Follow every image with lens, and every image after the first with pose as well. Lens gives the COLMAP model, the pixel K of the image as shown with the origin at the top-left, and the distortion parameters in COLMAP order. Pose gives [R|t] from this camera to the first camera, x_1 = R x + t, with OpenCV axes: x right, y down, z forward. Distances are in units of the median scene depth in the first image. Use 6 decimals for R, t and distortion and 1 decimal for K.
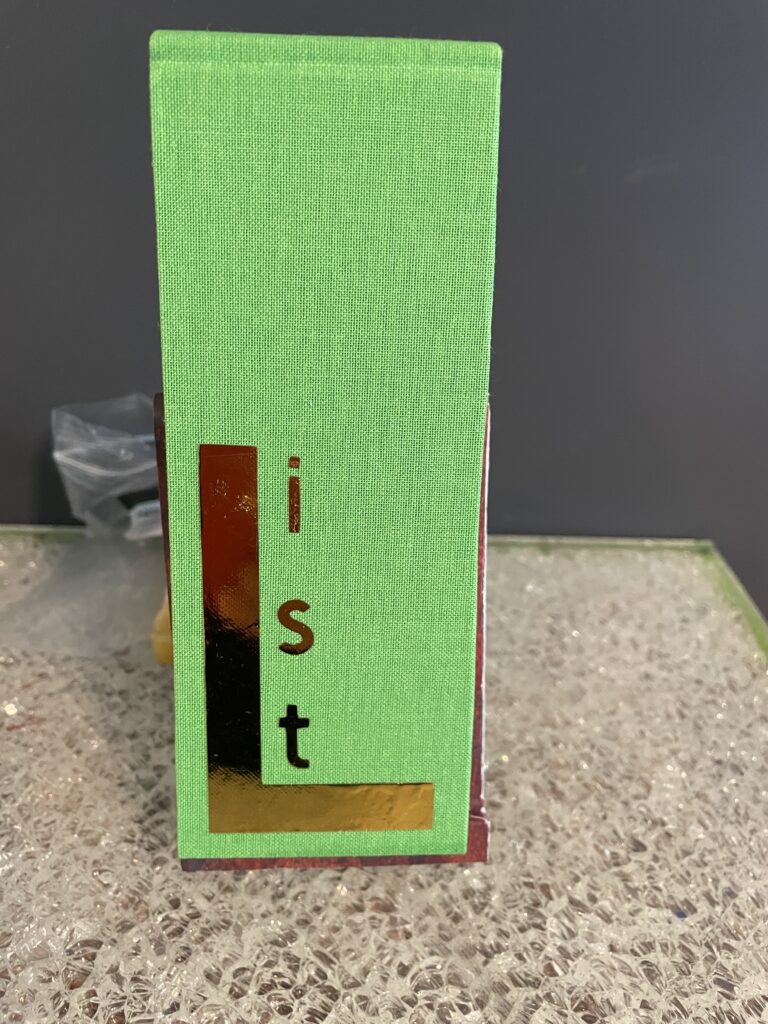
lens RADIAL K [[792.8, 0, 402.4], [0, 792.8, 502.8], [0, 0, 1]] dist [0.000782, -0.066292]
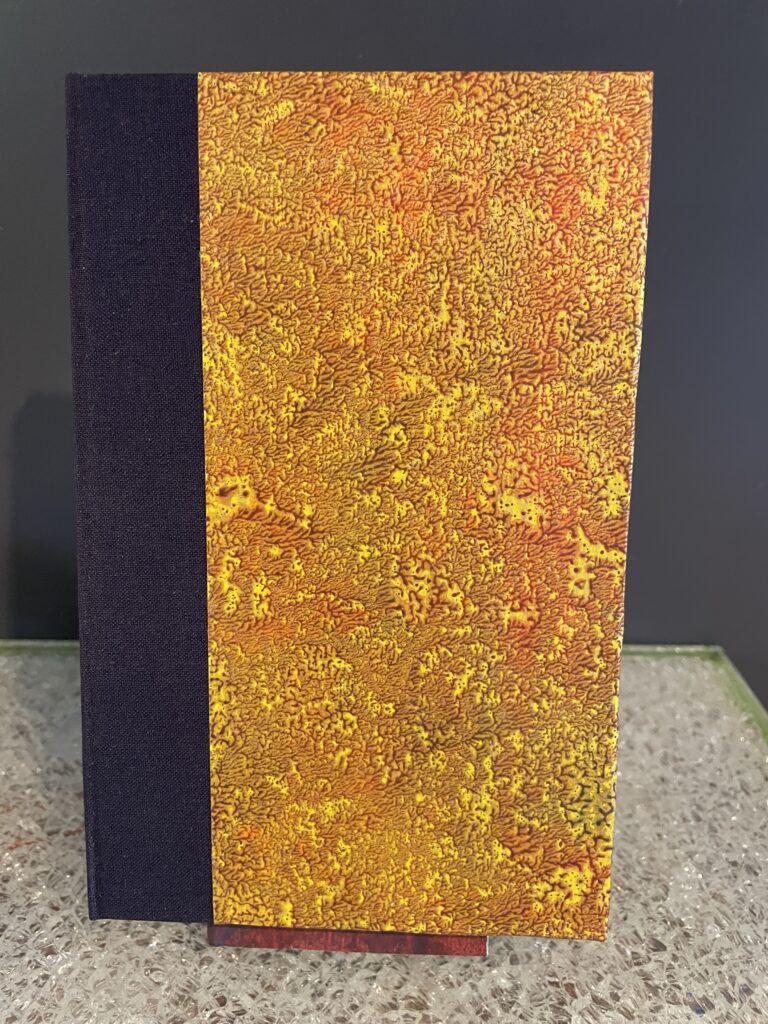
lens RADIAL K [[792.8, 0, 388.7], [0, 792.8, 514.0], [0, 0, 1]] dist [0.000782, -0.066292]
pose [[0.999079, -0.019654, -0.038143, -0.007840], [0.015352, 0.993819, -0.109950, -0.027517], [0.040068, 0.109263, 0.993205, -0.117143]]
